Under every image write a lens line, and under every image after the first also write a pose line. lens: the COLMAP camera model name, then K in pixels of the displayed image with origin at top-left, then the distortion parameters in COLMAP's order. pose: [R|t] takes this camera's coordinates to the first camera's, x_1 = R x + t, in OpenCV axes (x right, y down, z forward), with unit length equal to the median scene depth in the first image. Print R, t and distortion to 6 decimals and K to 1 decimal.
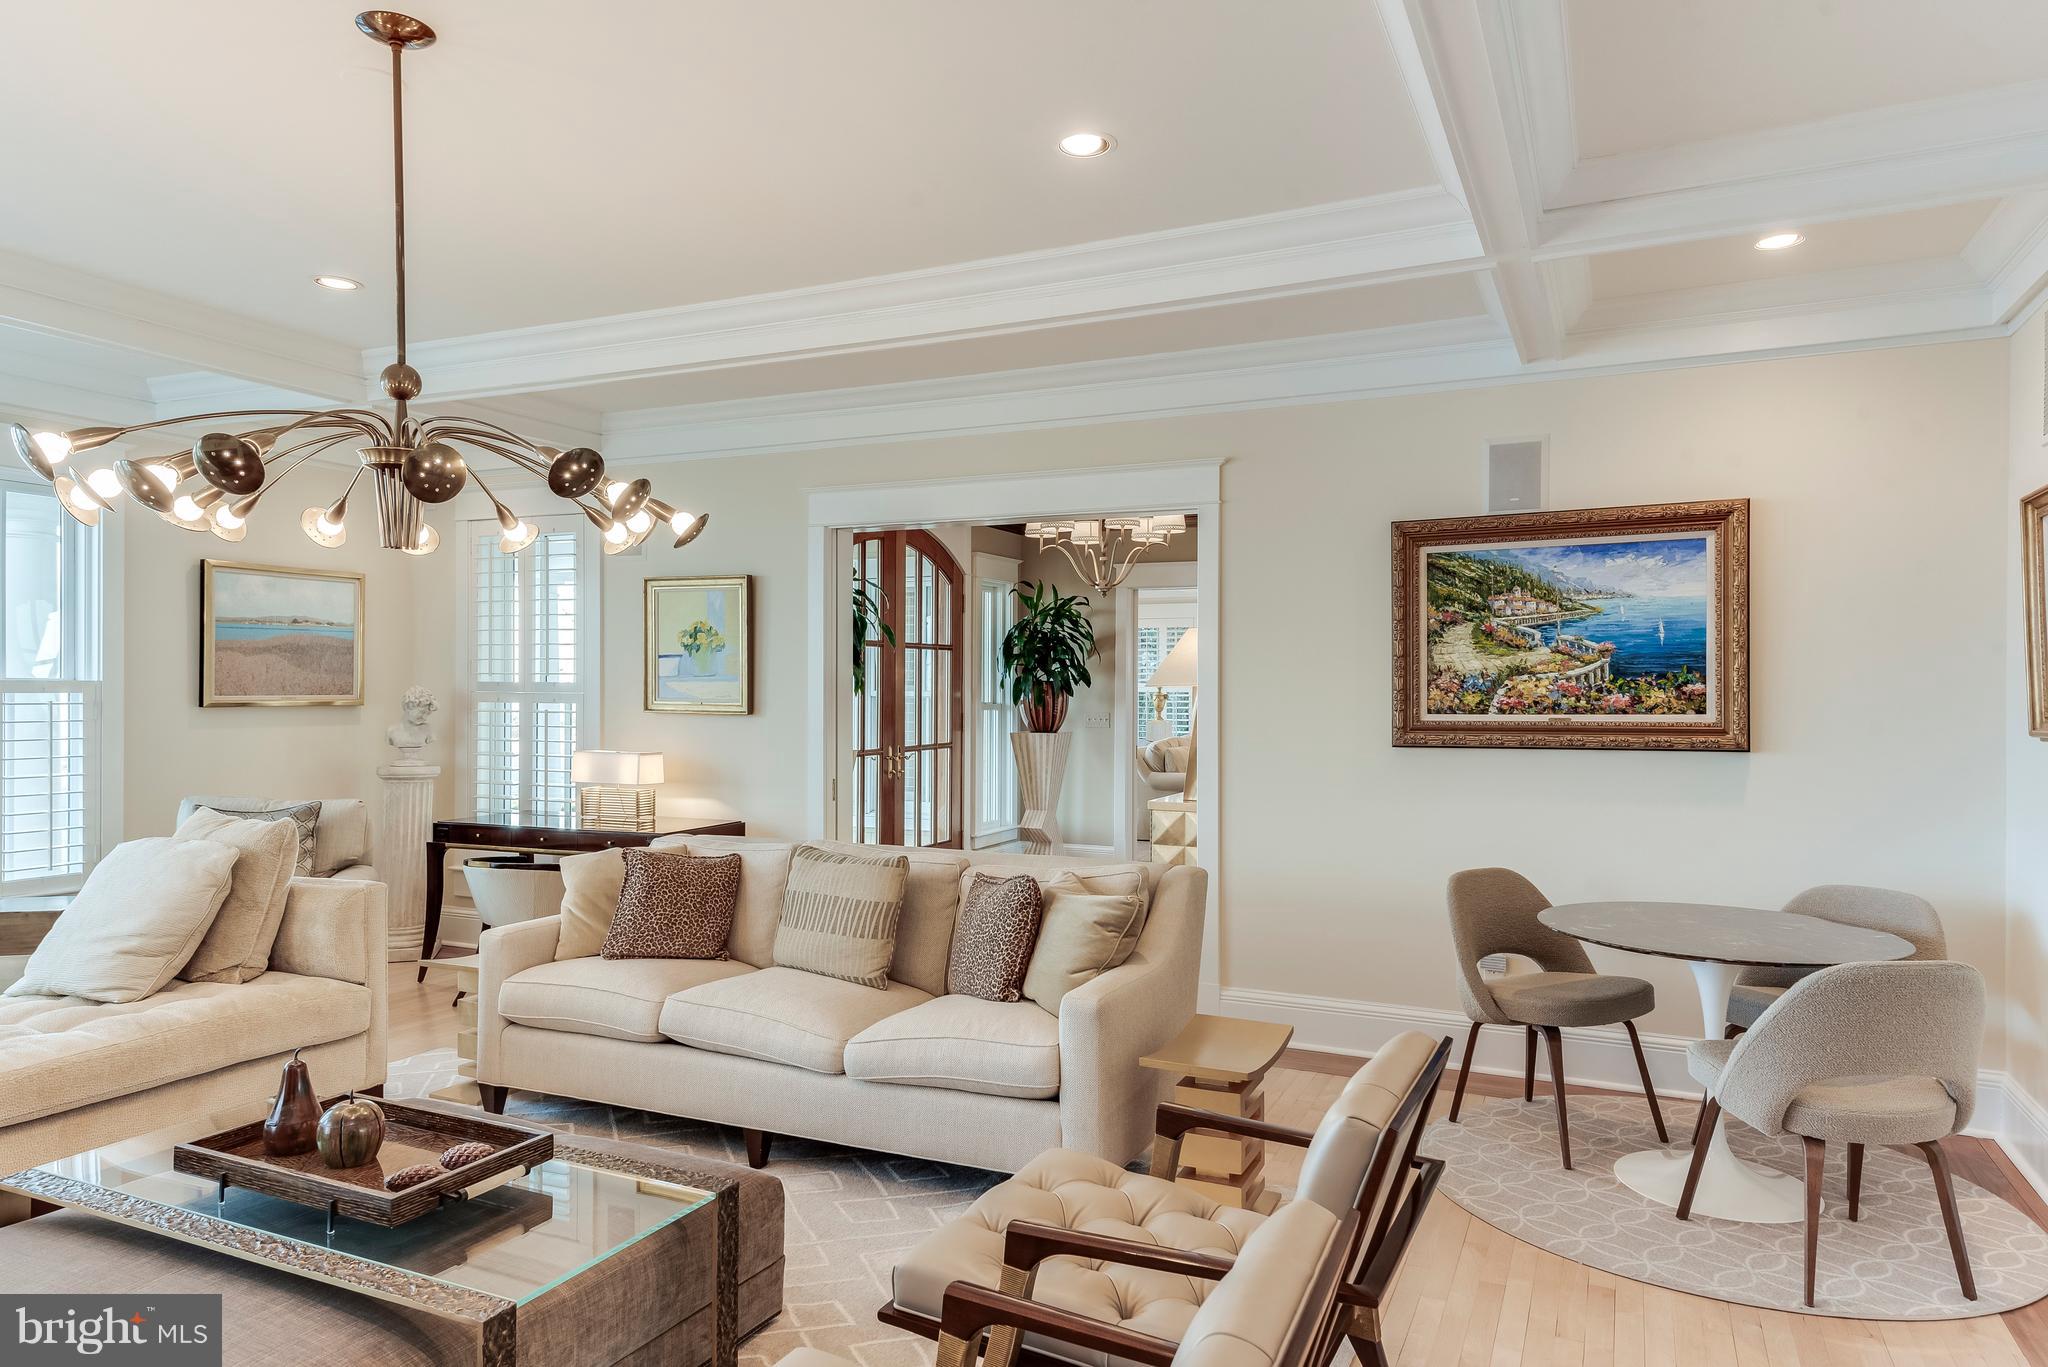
lens RADIAL K [[1296.2, 0, 1028.5], [0, 1296.2, 687.0], [0, 0, 1]] dist [0.048016, -0.010480]
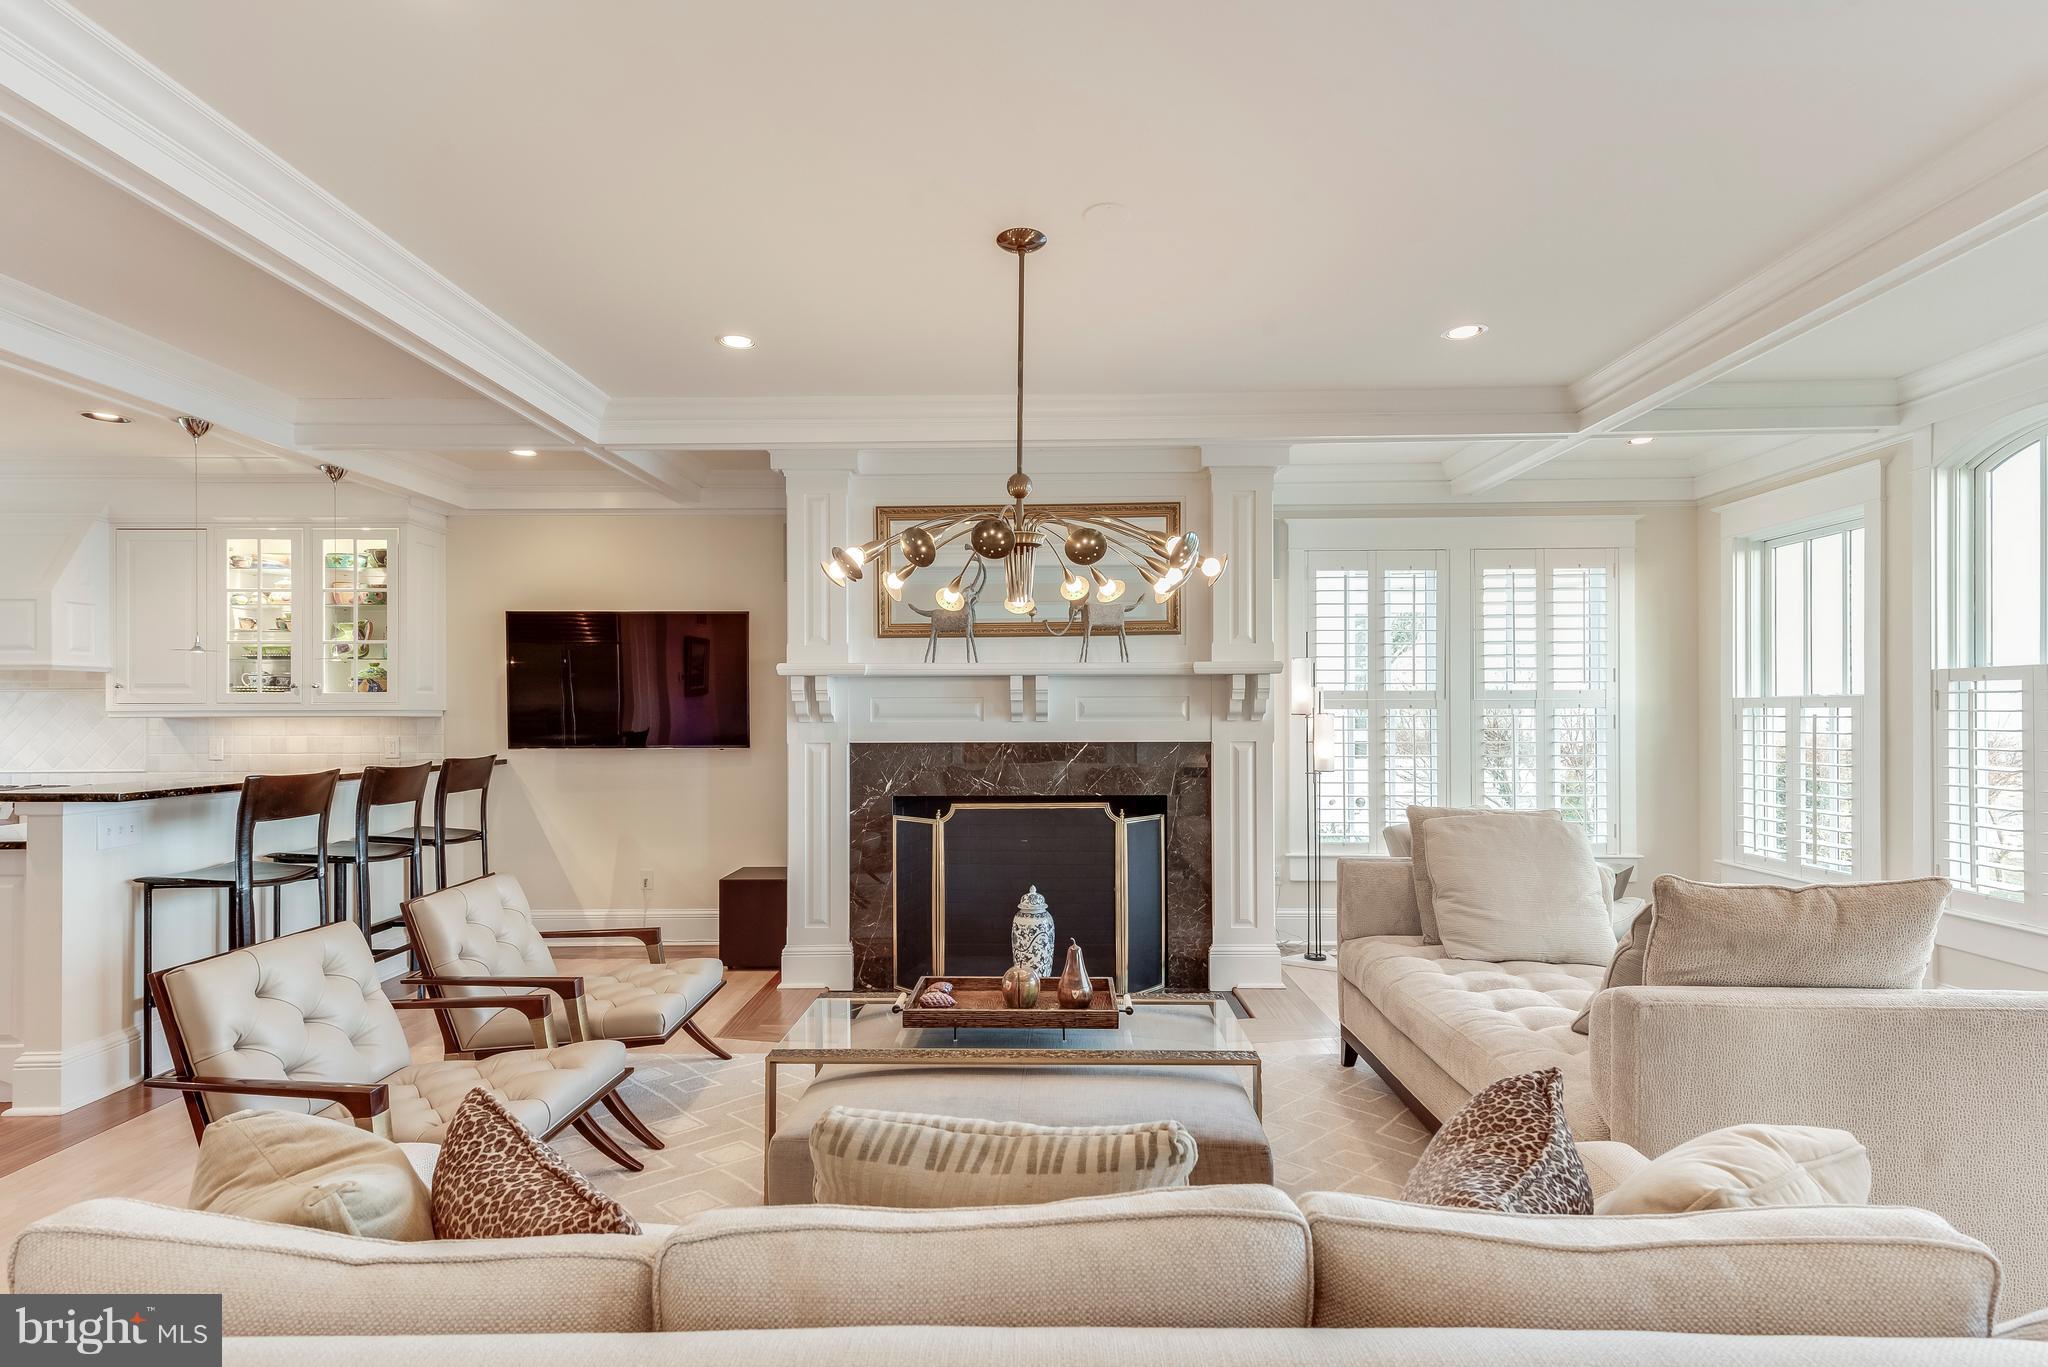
lens RADIAL K [[978.3, 0, 1041.8], [0, 978.3, 711.4], [0, 0, 1]] dist [0.020010, -0.002584]
pose [[-0.906644, -0.000273, -0.421897, -0.023024], [0.003342, 0.999964, -0.007828, 0.008819], [0.421884, -0.008508, -0.906610, 0.862272]]
